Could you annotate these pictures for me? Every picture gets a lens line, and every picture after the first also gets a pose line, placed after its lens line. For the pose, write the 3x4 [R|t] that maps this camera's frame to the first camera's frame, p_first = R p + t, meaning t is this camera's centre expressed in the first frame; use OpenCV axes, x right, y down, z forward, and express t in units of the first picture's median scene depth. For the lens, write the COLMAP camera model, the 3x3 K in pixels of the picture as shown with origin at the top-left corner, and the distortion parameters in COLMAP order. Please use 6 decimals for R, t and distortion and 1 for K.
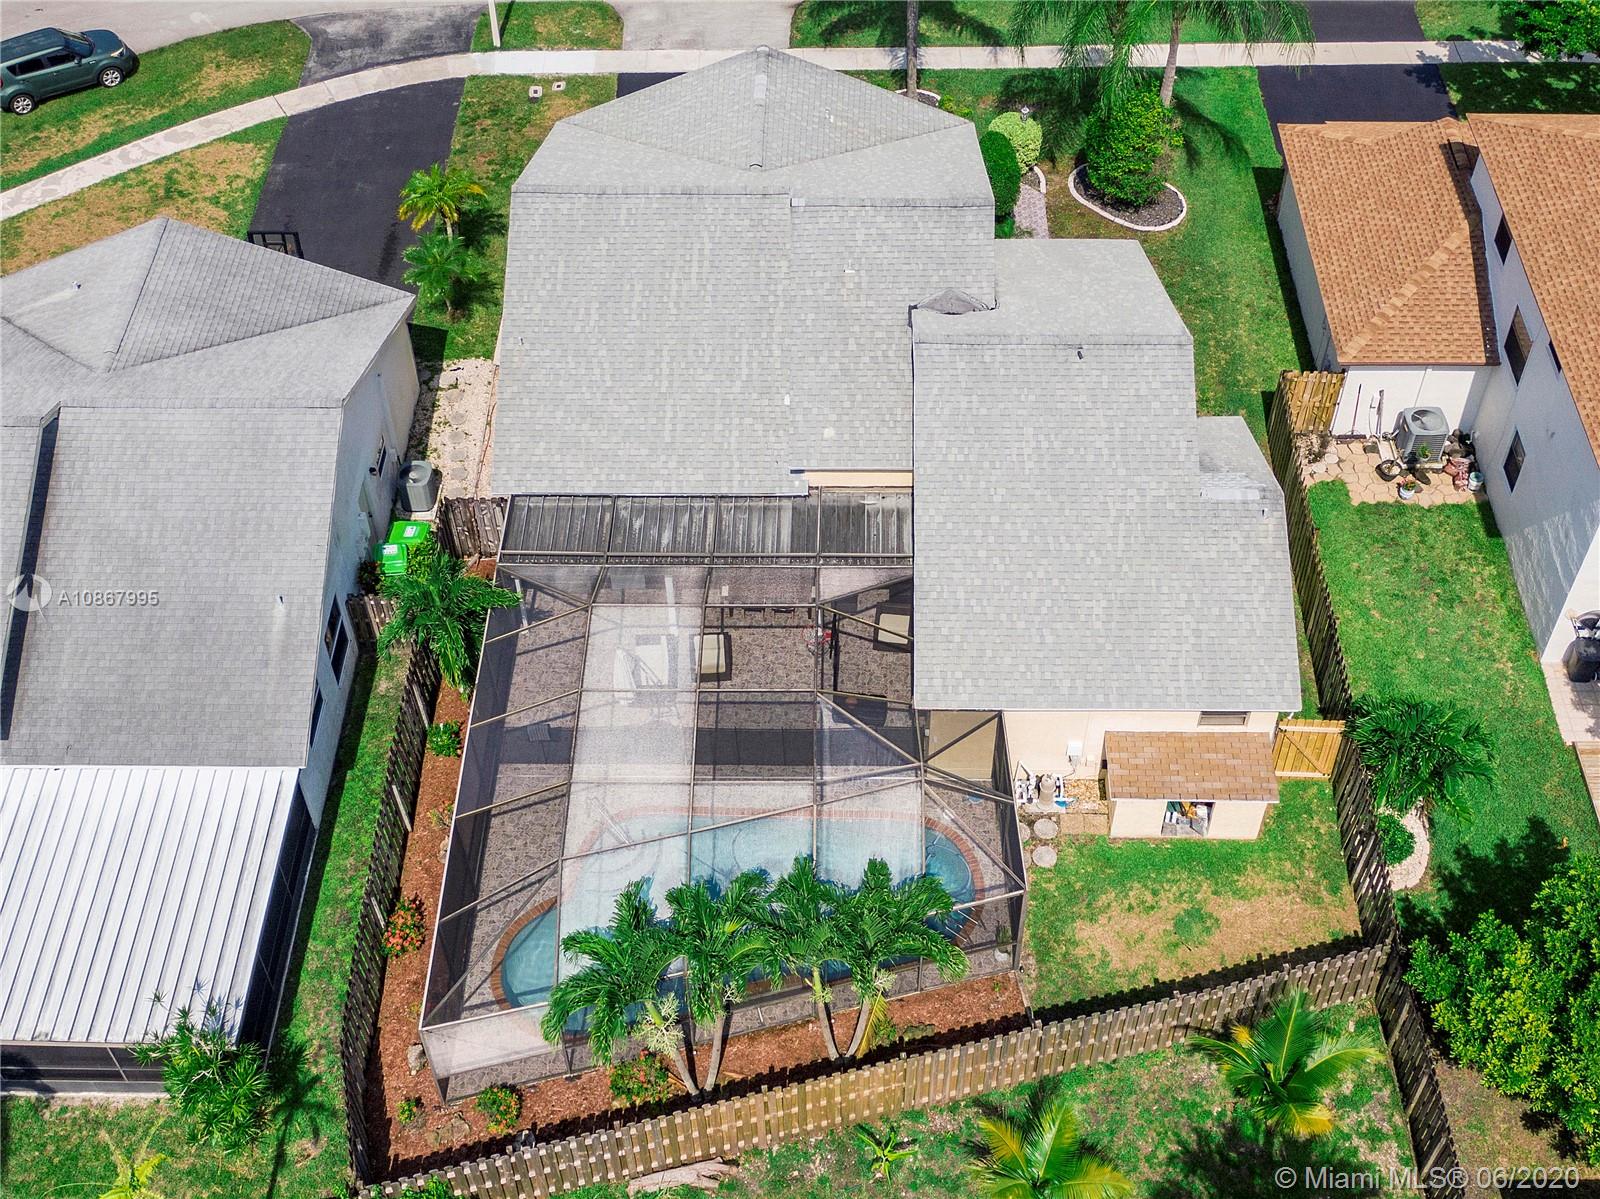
lens RADIAL K [[1881.5, 0, 800.0], [0, 1881.5, 599.5], [0, 0, 1]] dist [0.008736, -0.014631]
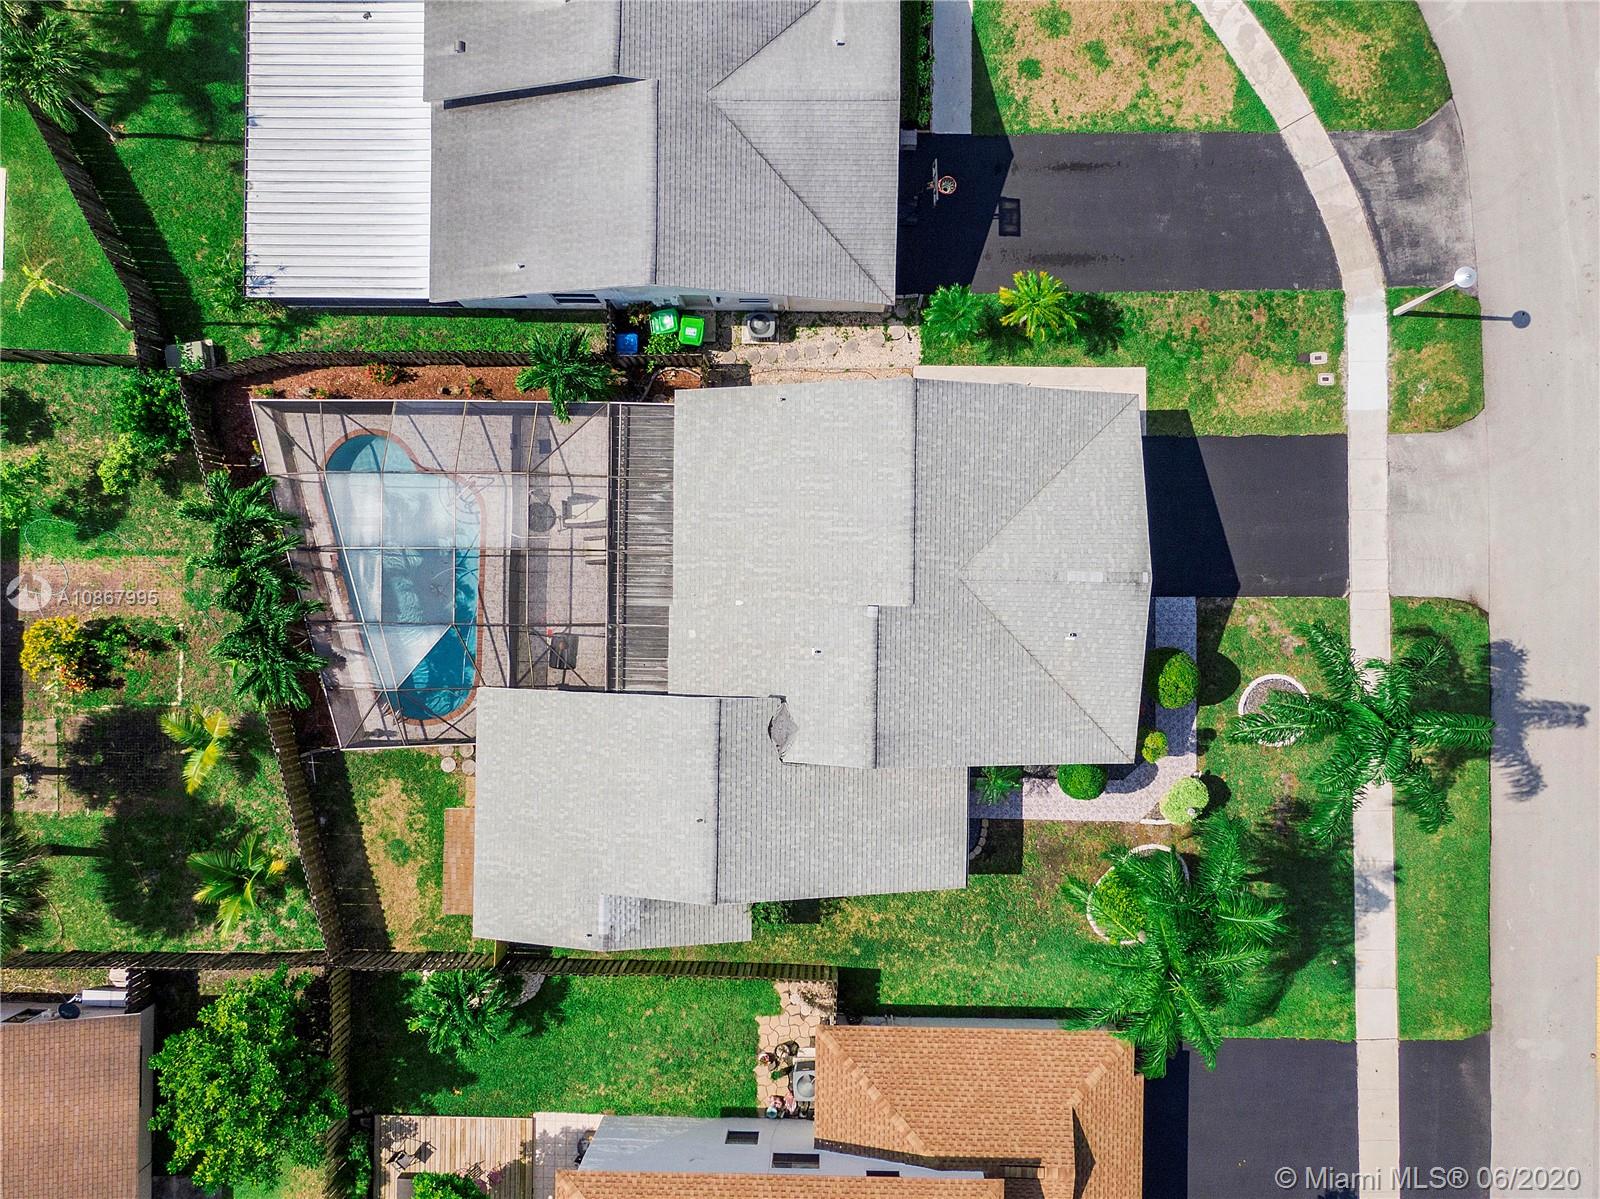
lens RADIAL K [[1477.8, 0, 800.0], [0, 1477.8, 599.5], [0, 0, 1]] dist [0.024543, -0.000409]
pose [[0.006167, 0.999969, 0.004842, -0.015326], [-0.730136, 0.001194, 0.683300, -0.946328], [0.683274, -0.007749, 0.730121, 0.284574]]
